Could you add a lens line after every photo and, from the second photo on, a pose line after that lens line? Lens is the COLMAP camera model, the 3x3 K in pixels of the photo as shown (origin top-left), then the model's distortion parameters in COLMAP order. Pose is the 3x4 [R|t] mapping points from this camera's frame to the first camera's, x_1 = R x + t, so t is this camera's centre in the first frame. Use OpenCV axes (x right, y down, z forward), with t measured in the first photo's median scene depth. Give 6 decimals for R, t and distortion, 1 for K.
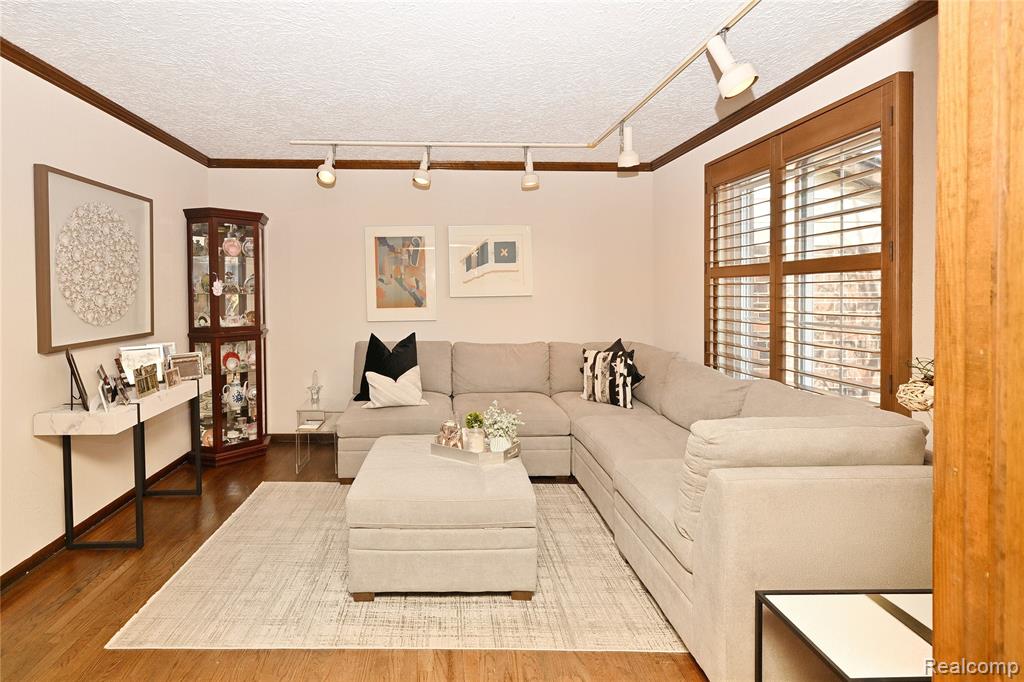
lens RADIAL K [[404.4, 0, 512.6], [0, 404.4, 296.8], [0, 0, 1]] dist [0.002190, 0.000571]
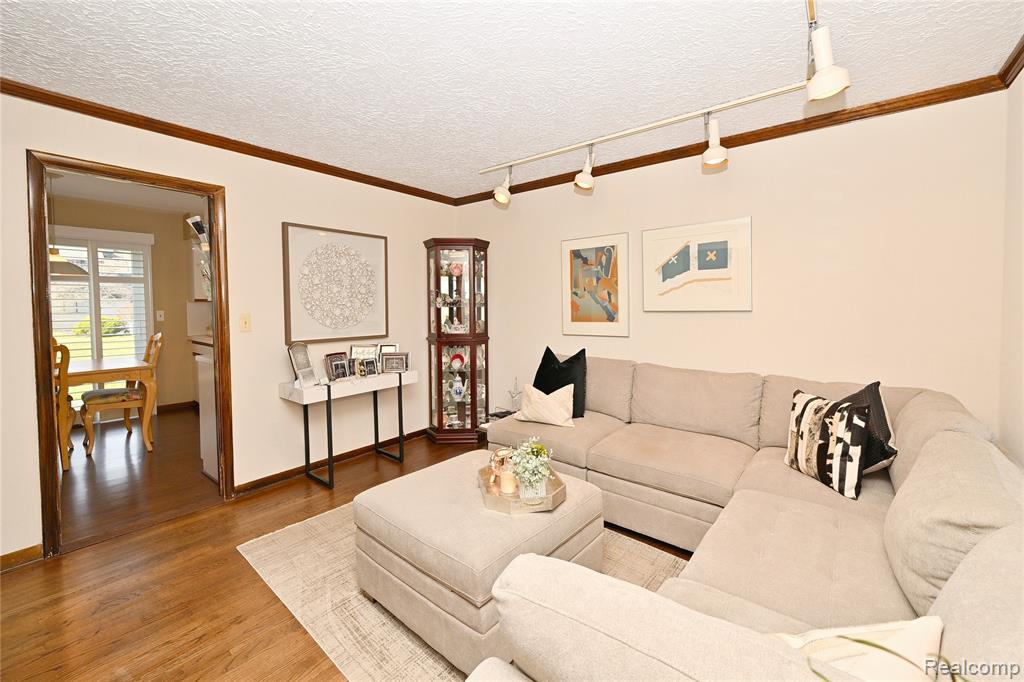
lens RADIAL K [[404.4, 0, 524.1], [0, 404.4, 316.5], [0, 0, 1]] dist [0.002190, 0.000571]
pose [[0.771916, 0.019548, -0.635424, 0.266877], [-0.009470, 0.999770, 0.019253, -0.003571], [0.635654, -0.008844, 0.771923, 0.200165]]
